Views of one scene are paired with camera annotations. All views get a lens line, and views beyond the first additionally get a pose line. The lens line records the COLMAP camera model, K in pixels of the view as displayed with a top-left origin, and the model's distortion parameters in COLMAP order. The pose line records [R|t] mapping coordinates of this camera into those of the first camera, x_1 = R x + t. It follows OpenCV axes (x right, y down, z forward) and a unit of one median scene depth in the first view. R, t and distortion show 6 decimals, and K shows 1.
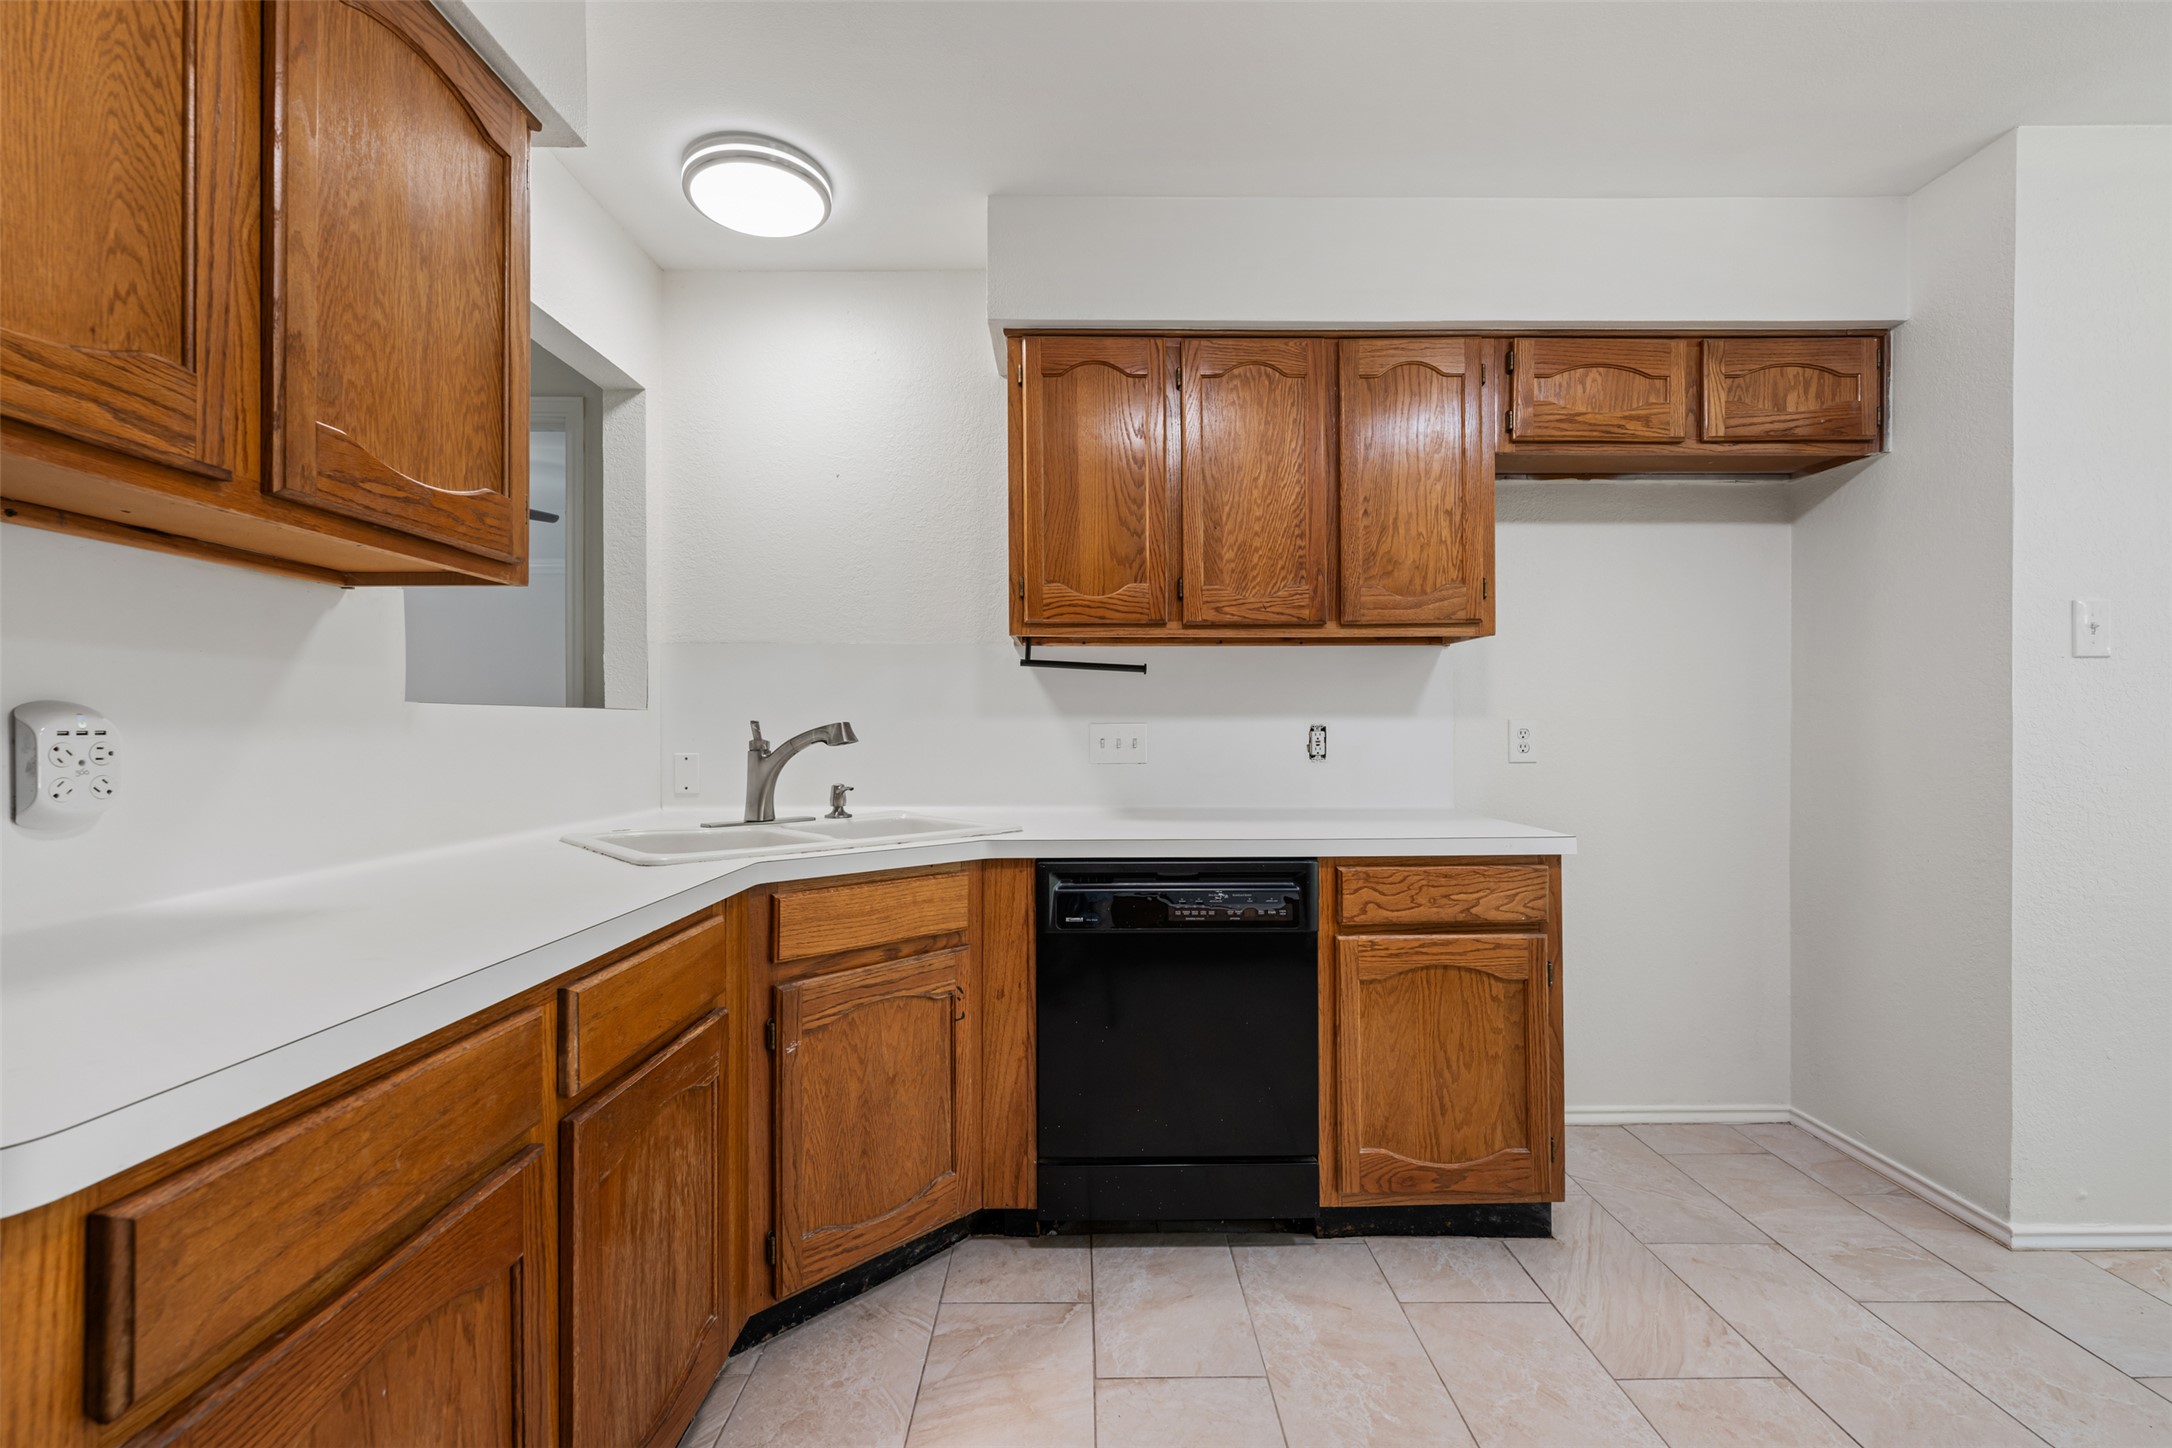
lens RADIAL K [[891.5, 0, 1088.2], [0, 891.5, 726.9], [0, 0, 1]] dist [0.001231, 0.000154]
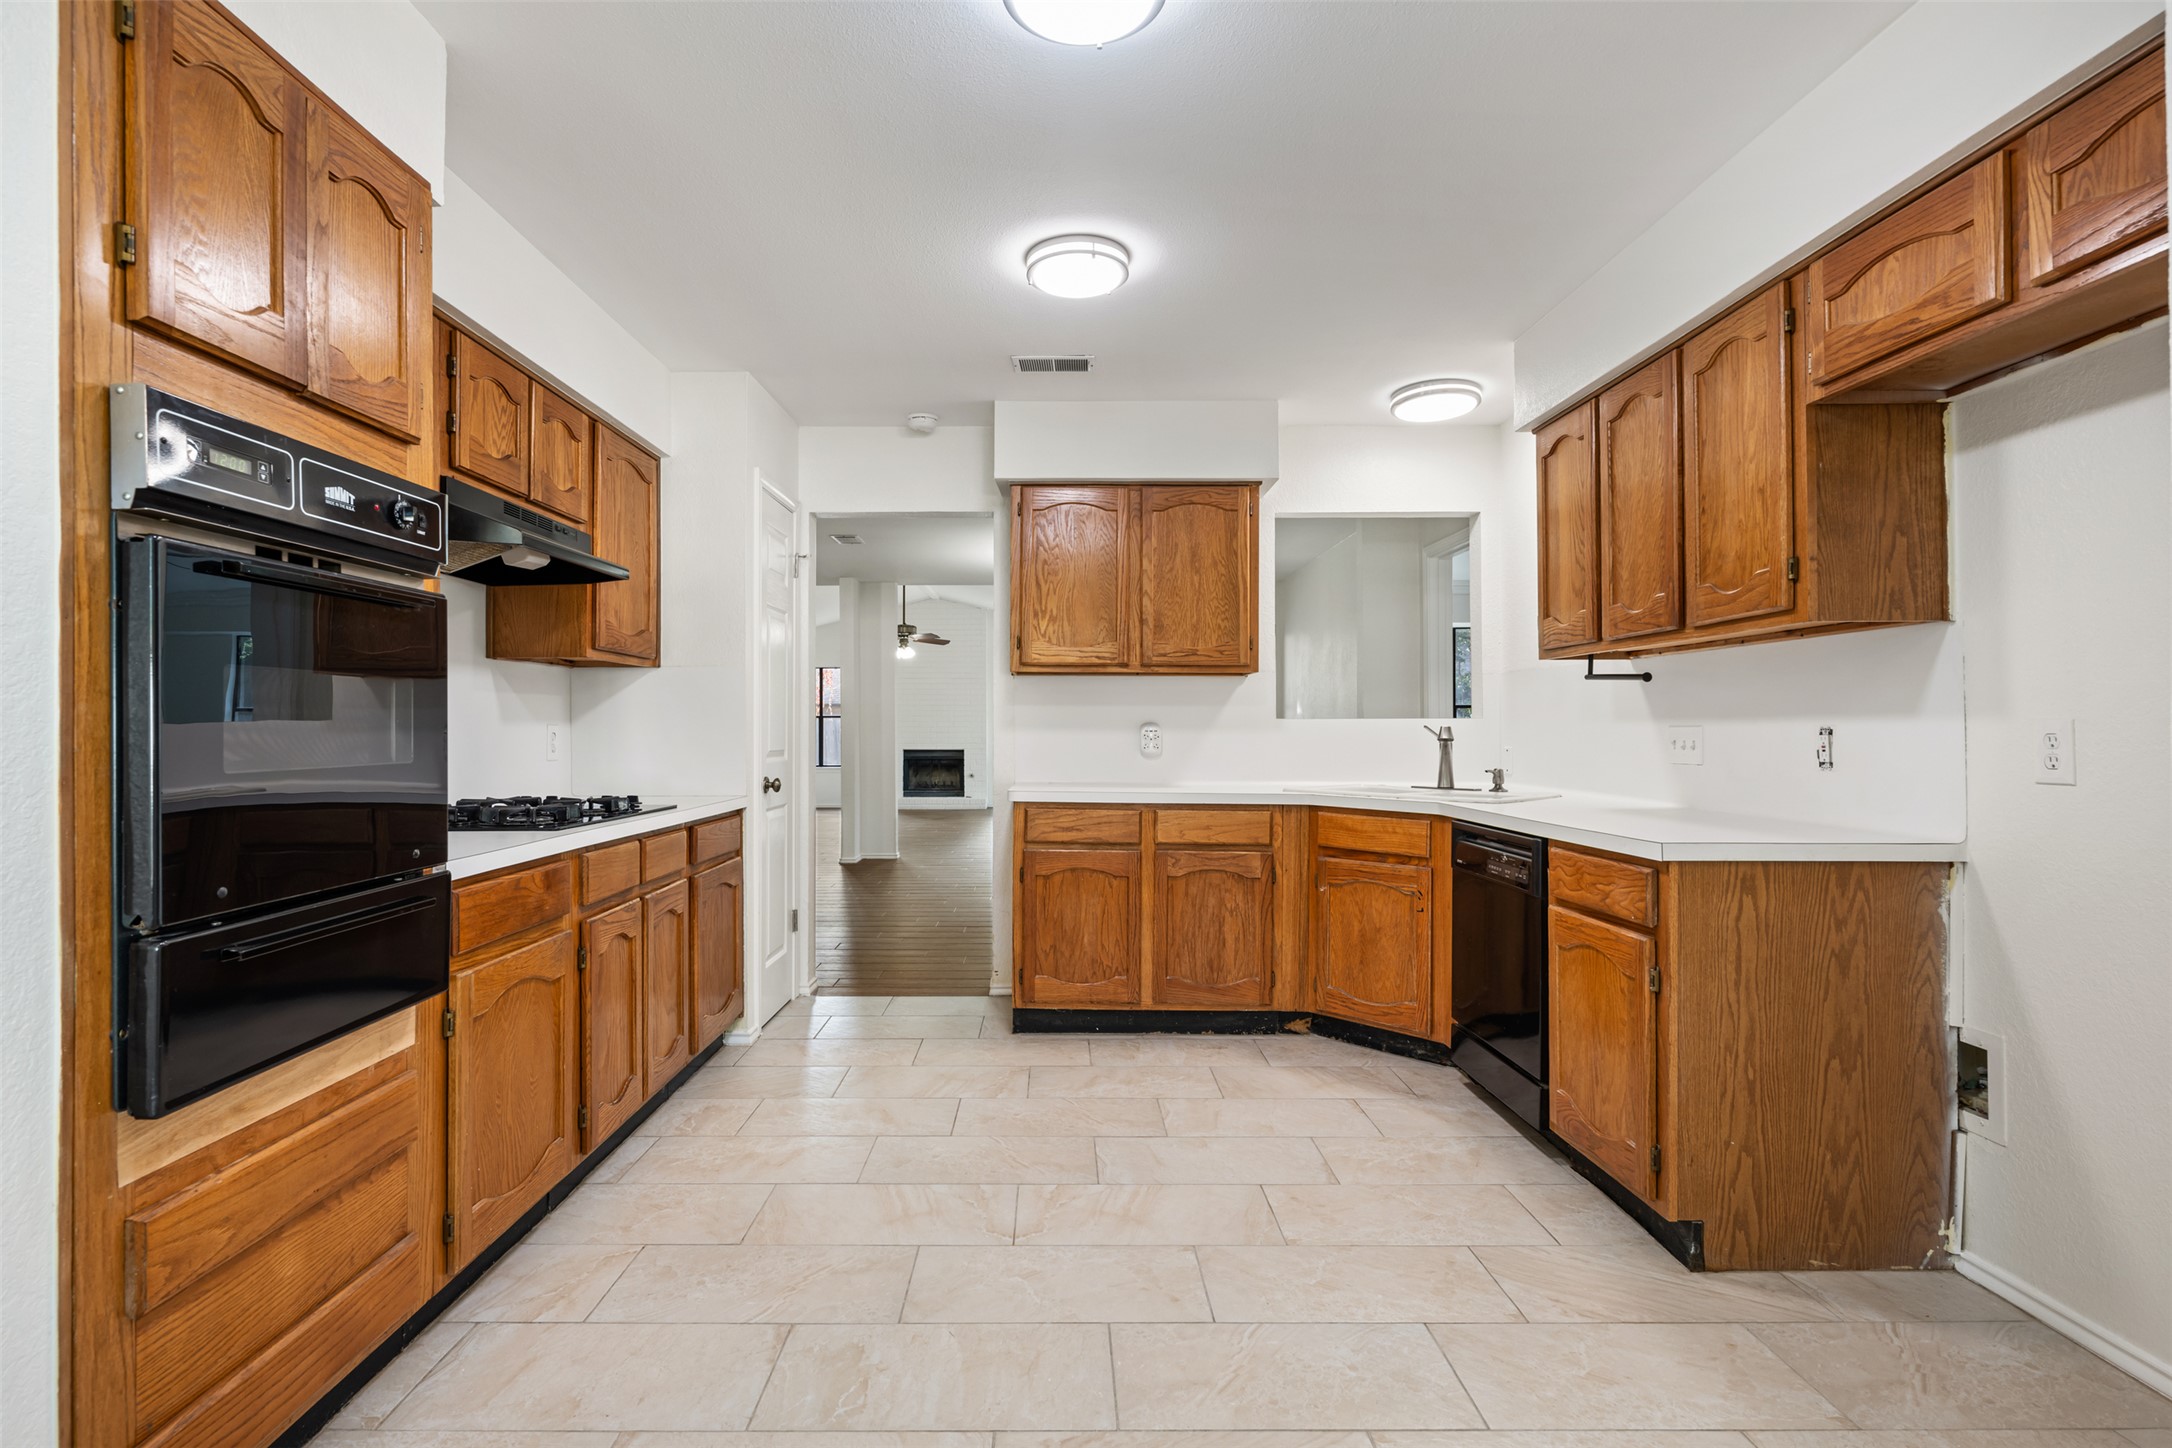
lens RADIAL K [[1041.7, 0, 1070.1], [0, 1041.7, 720.0], [0, 0, 1]] dist [-0.004929, 0.000202]
pose [[0.003806, -0.007046, -0.999968, 1.446713], [0.002578, 0.999972, -0.007036, -0.004859], [0.999989, -0.002551, 0.003824, 0.301871]]
